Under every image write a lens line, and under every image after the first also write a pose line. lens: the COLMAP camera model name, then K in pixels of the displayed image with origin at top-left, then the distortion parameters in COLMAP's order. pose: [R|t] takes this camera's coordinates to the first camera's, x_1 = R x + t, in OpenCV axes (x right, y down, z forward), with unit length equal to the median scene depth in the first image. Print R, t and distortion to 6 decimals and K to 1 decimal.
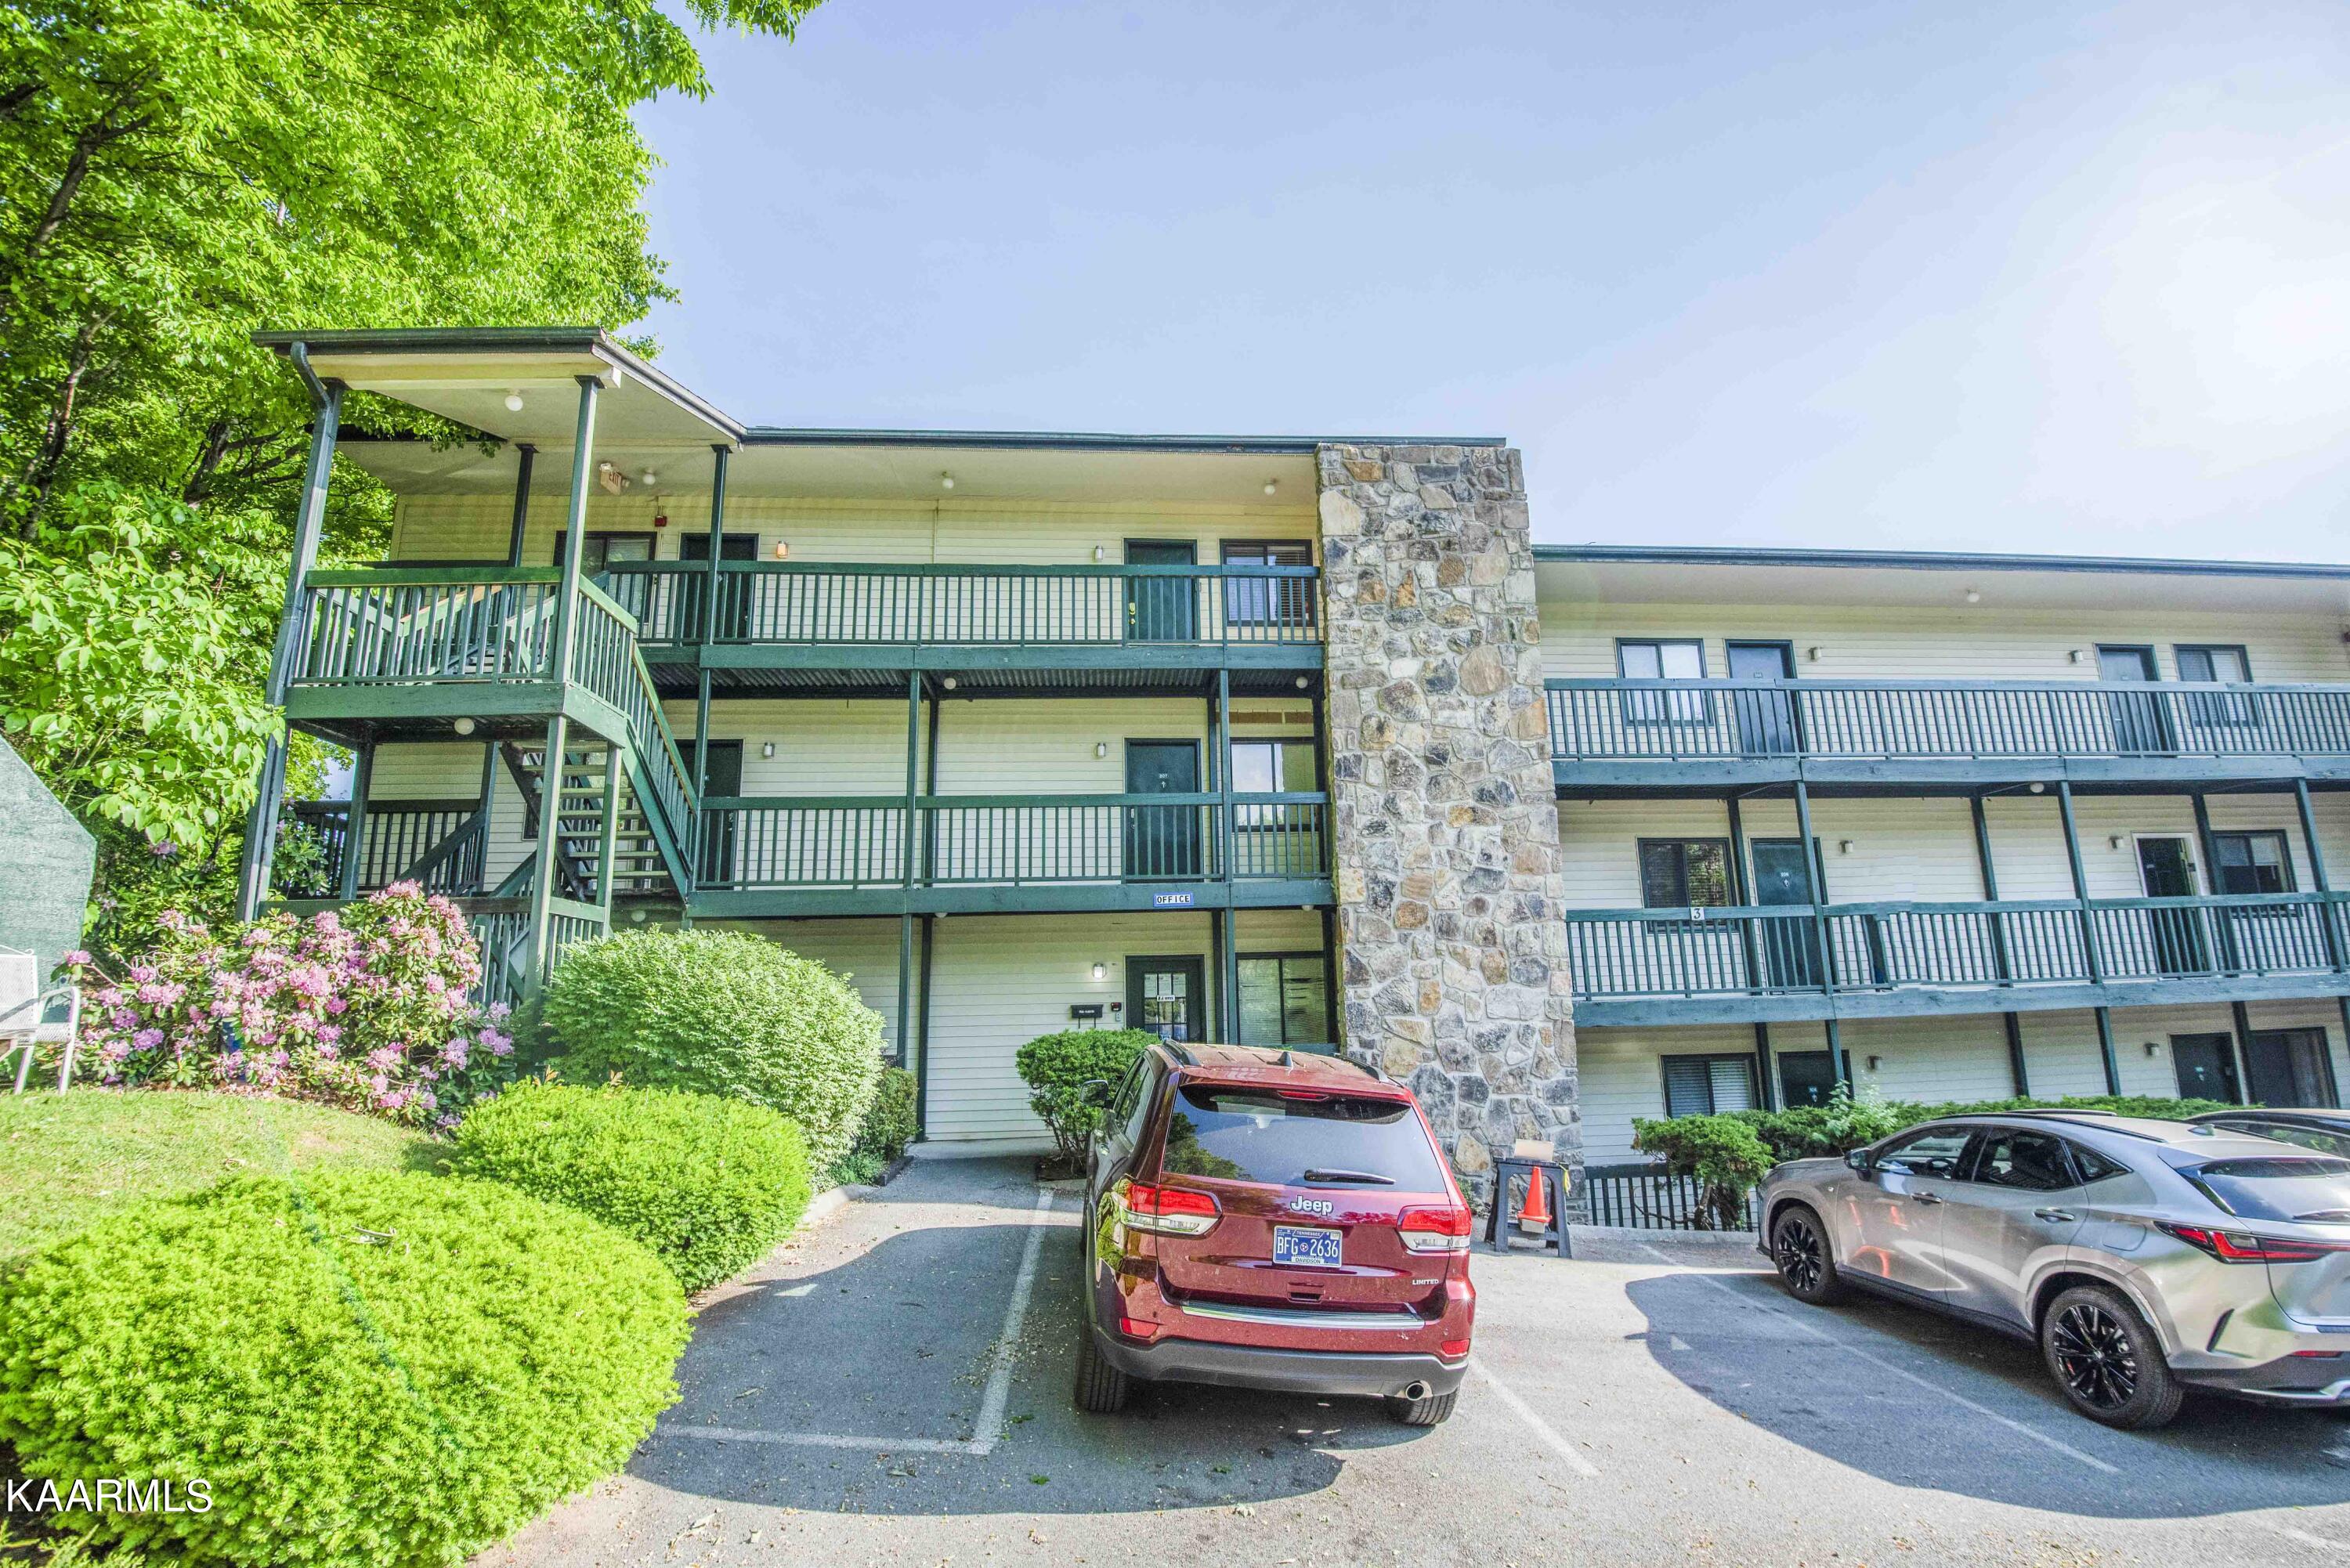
lens RADIAL K [[1069.1, 0, 1191.2], [0, 1069.1, 778.3], [0, 0, 1]] dist [-0.009869, -0.019345]
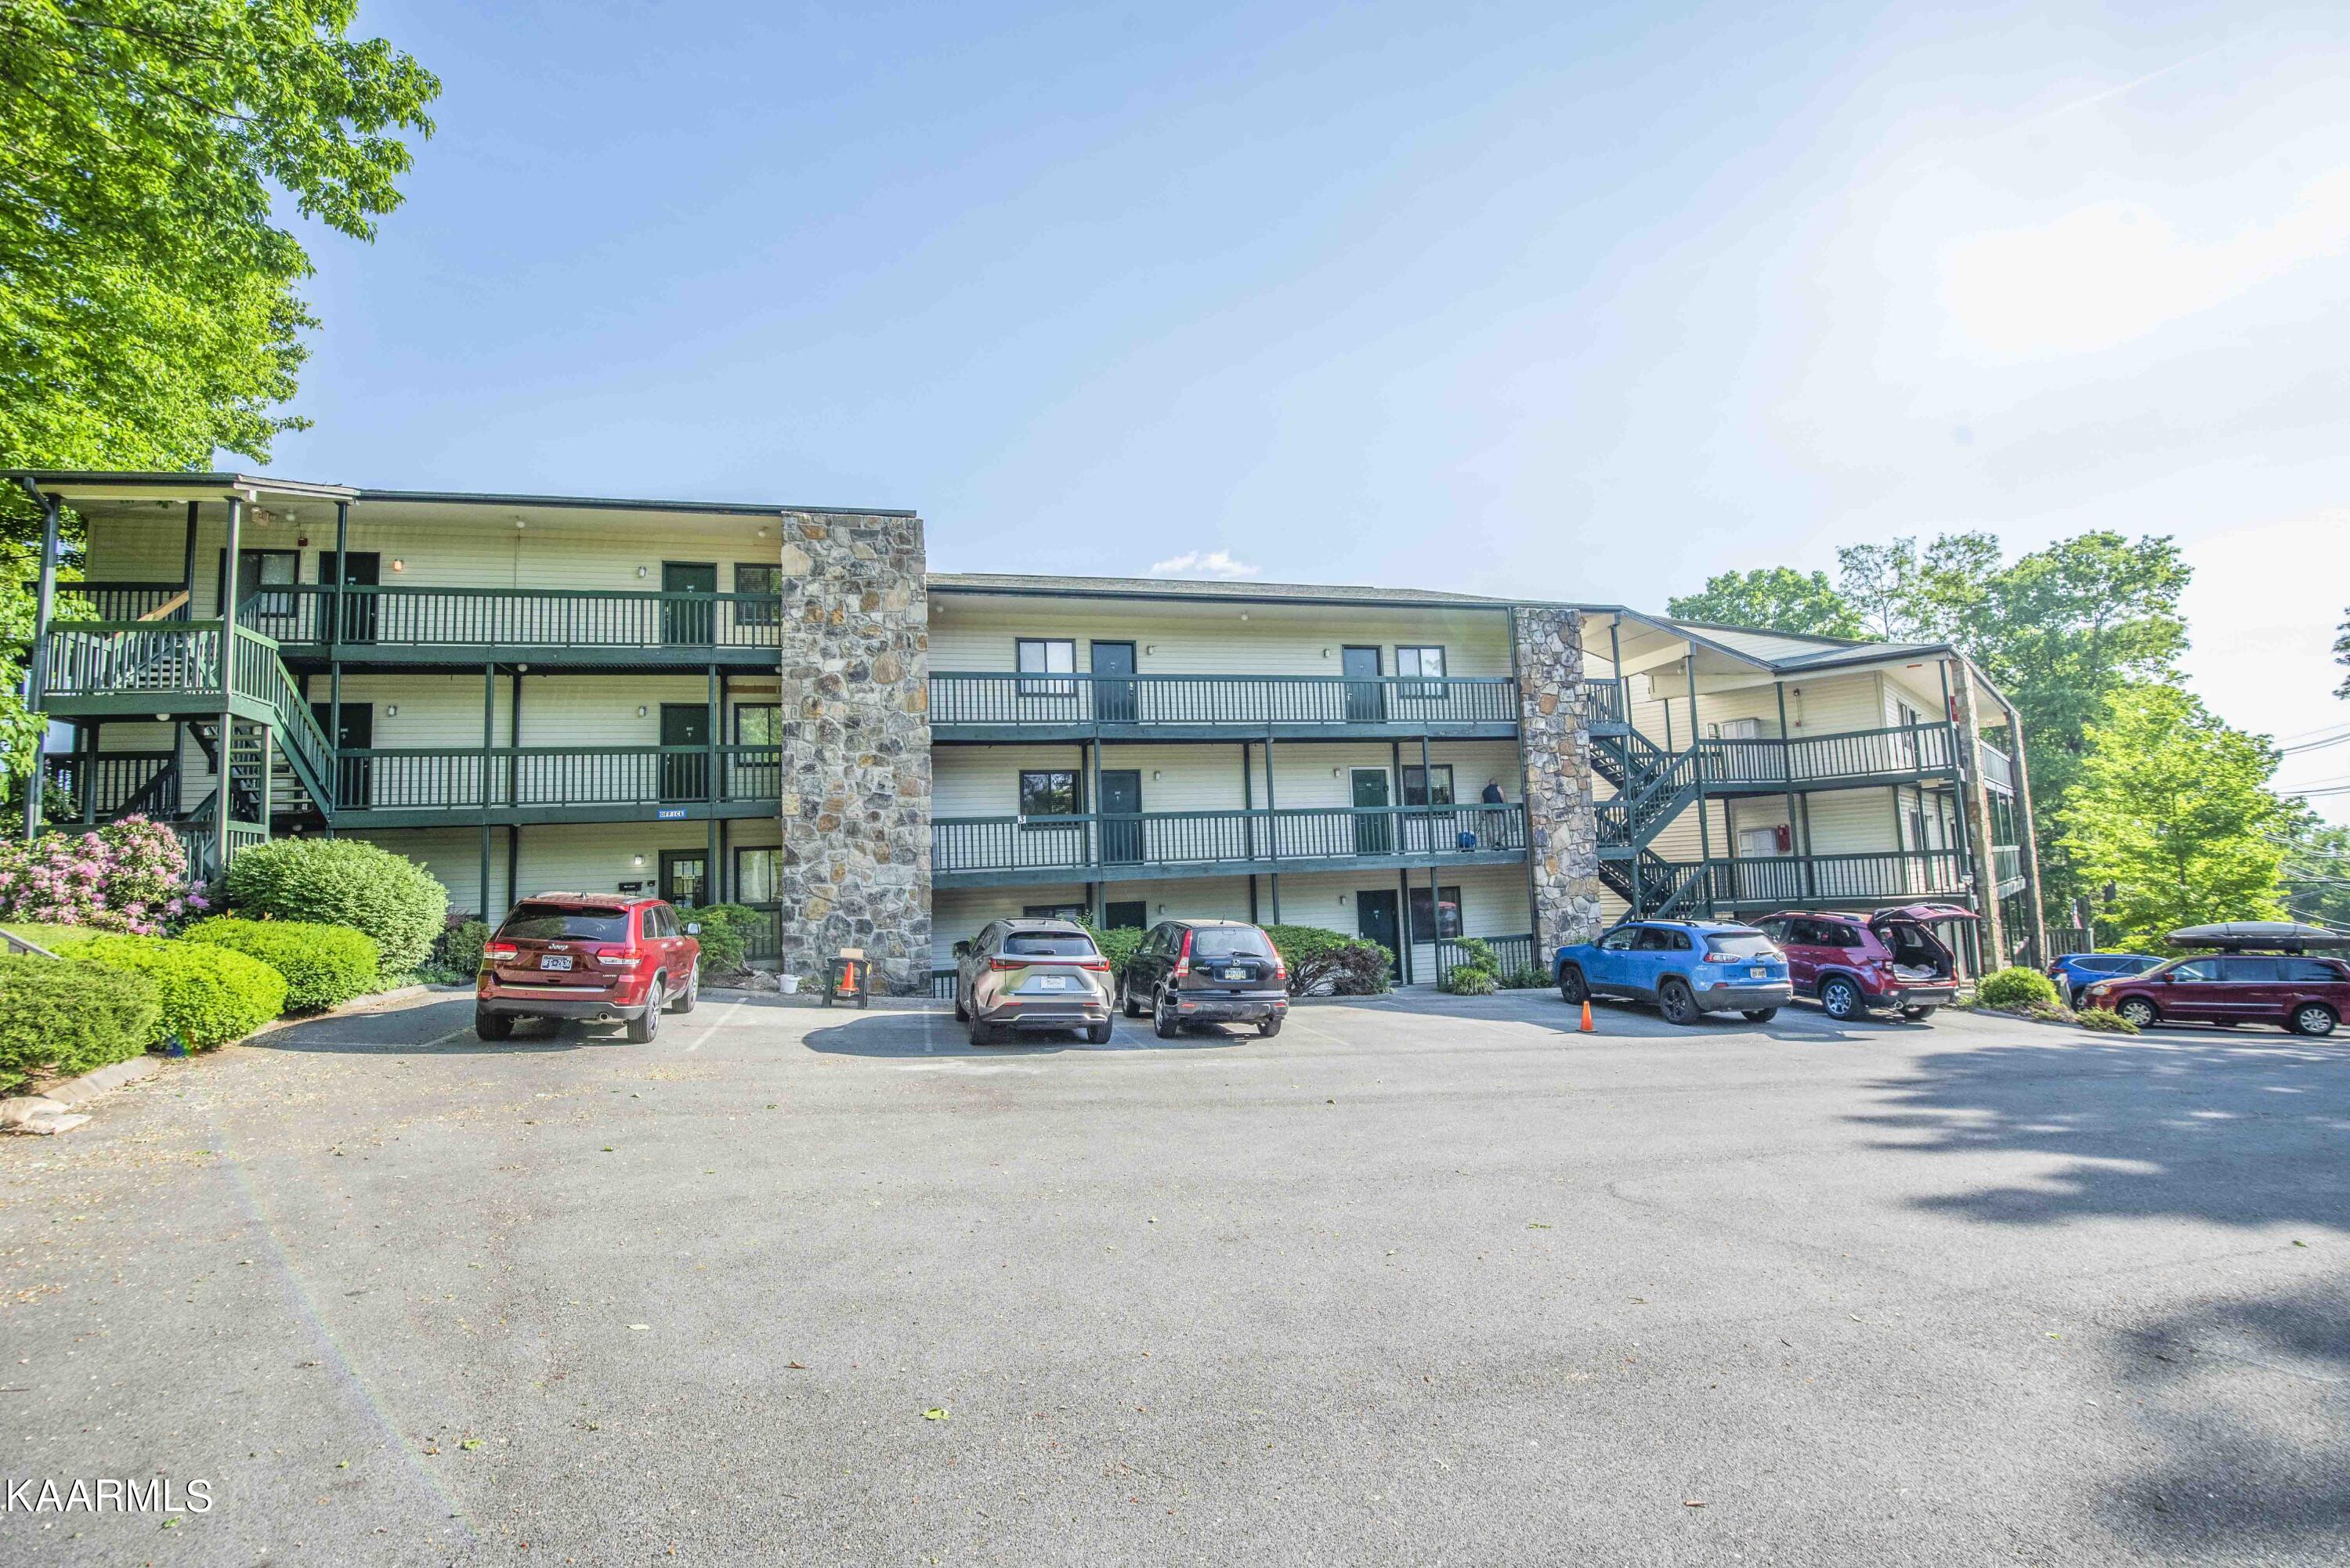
lens RADIAL K [[1069.1, 0, 1191.2], [0, 1069.1, 778.3], [0, 0, 1]] dist [-0.009869, -0.019345]
pose [[0.981571, -0.002304, 0.191084, 0.421604], [-0.017129, 0.994842, 0.099982, -0.106175], [-0.190329, -0.101412, 0.976468, -0.655210]]
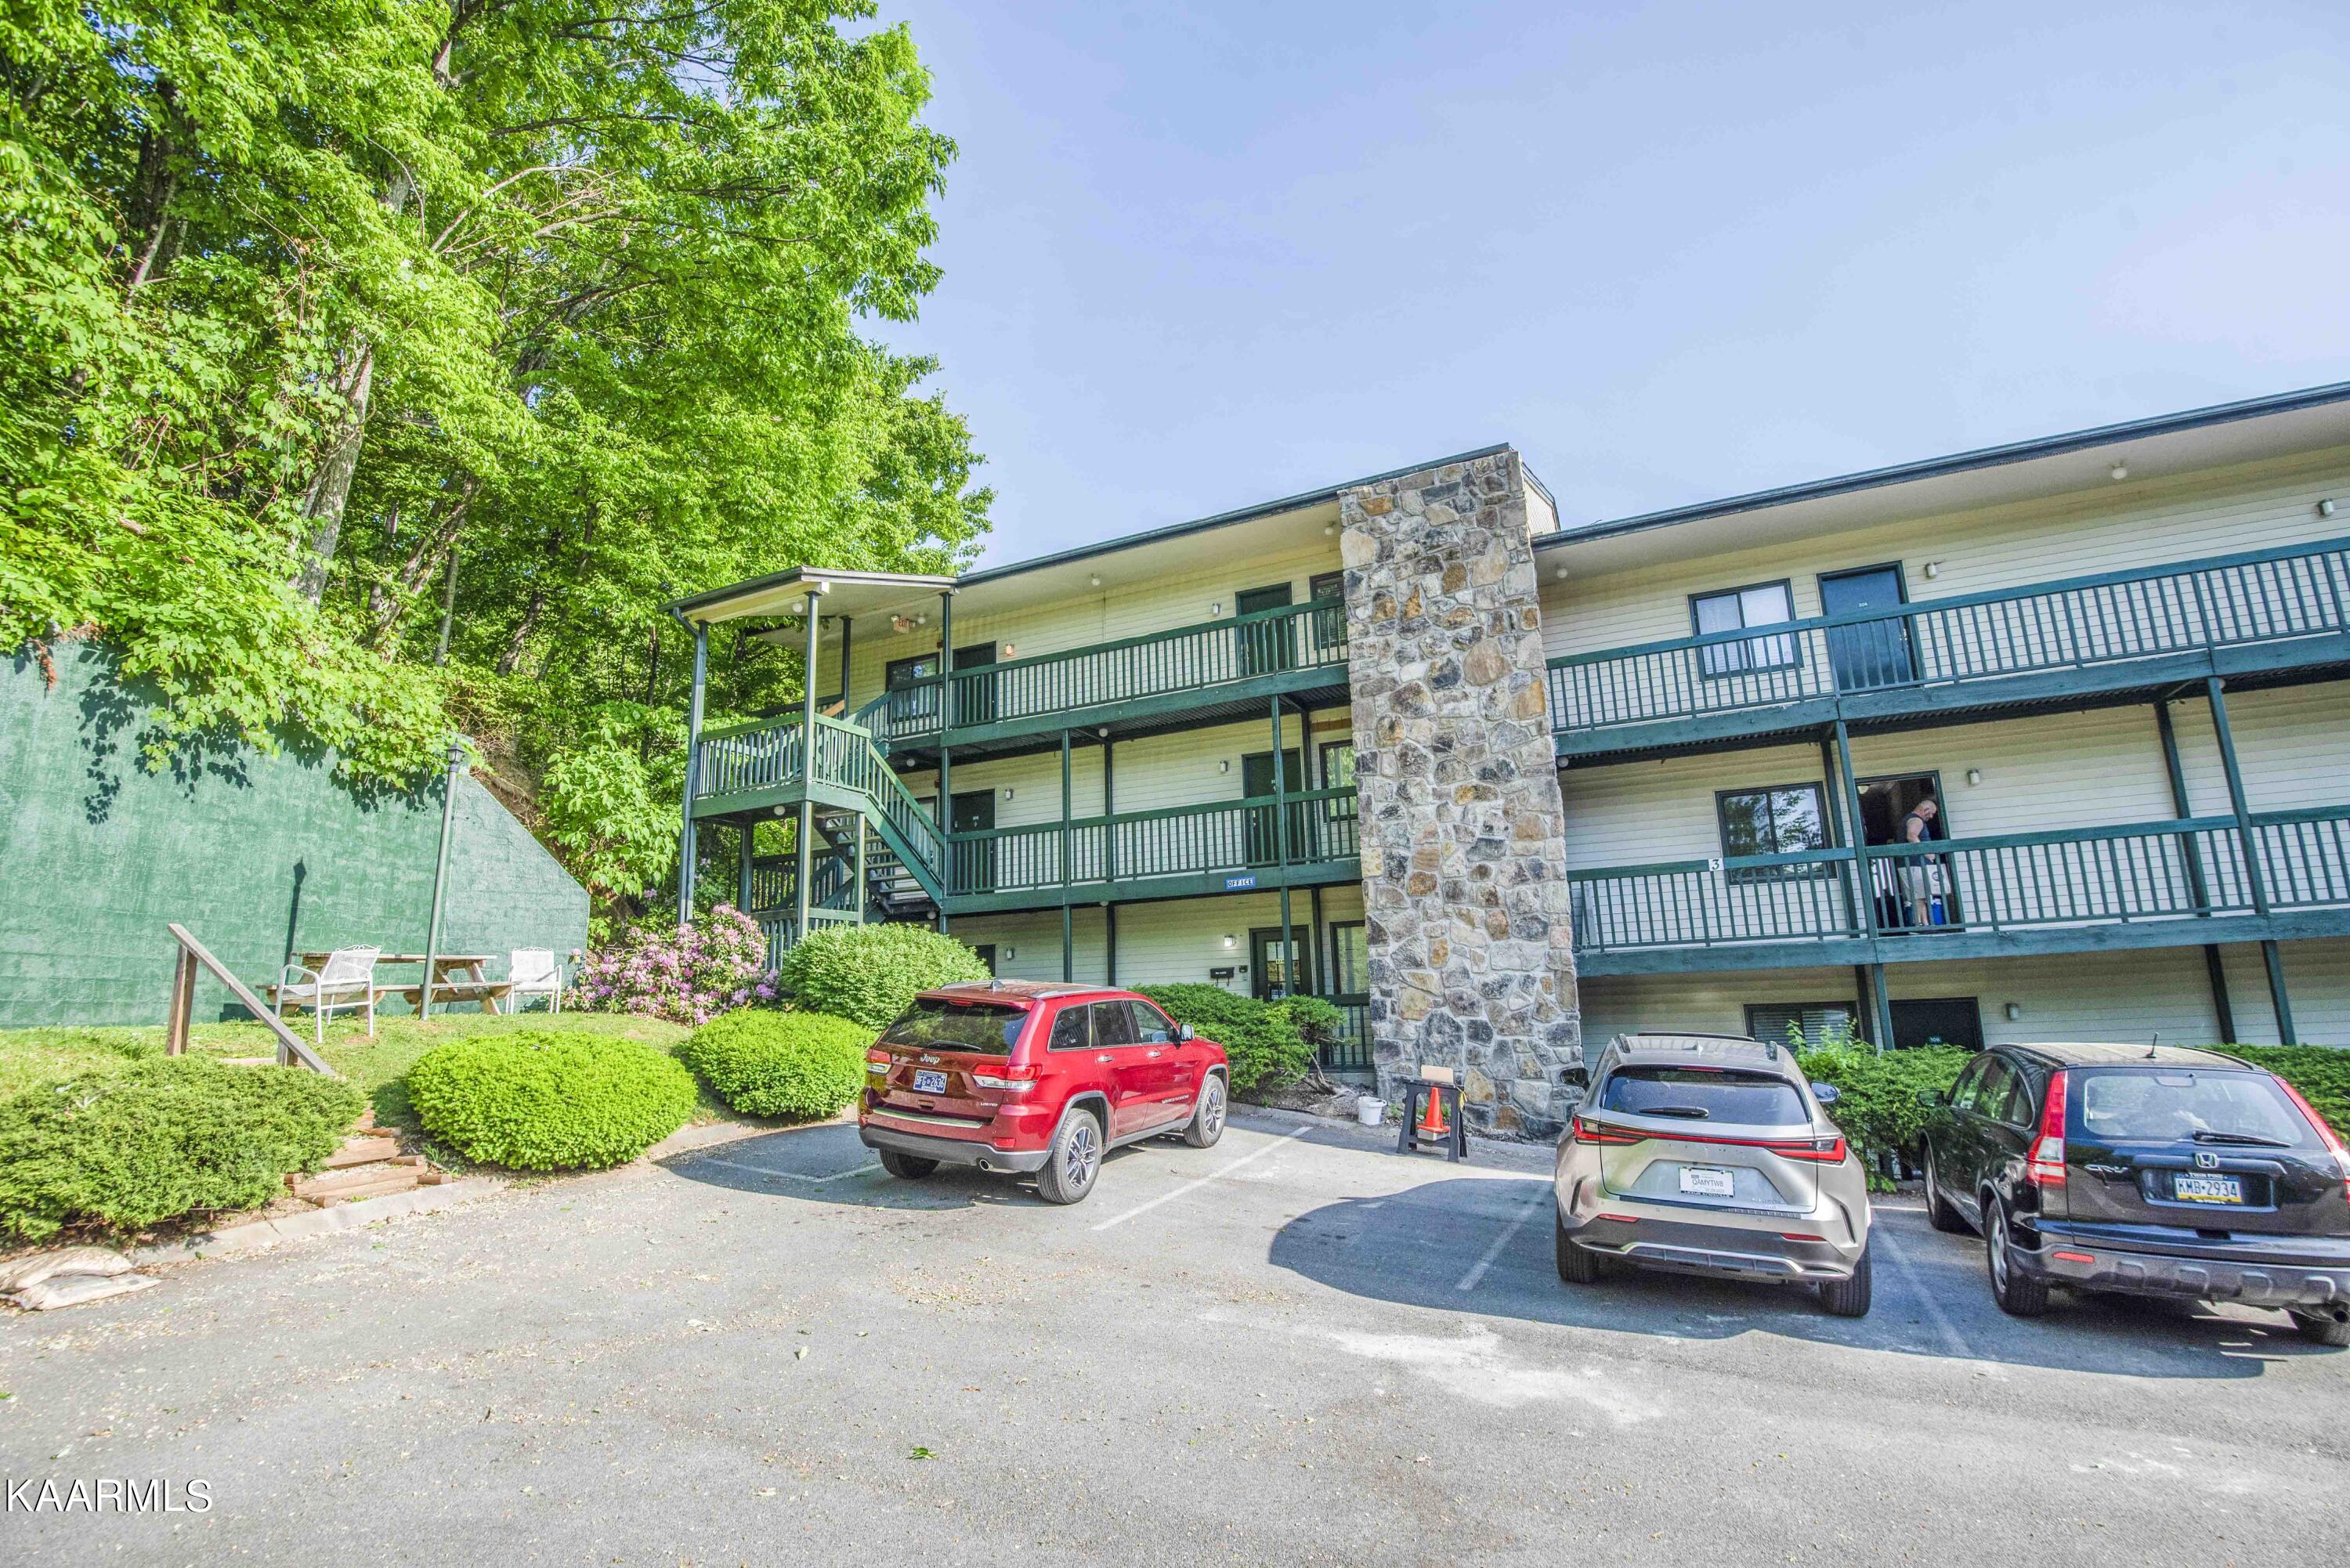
lens RADIAL K [[1069.1, 0, 1191.2], [0, 1069.1, 778.3], [0, 0, 1]] dist [-0.009869, -0.019345]
pose [[0.871844, -0.108330, -0.477653, 0.540302], [0.115847, 0.993171, -0.013796, 0.000034], [0.475886, -0.043307, 0.878440, -0.140409]]
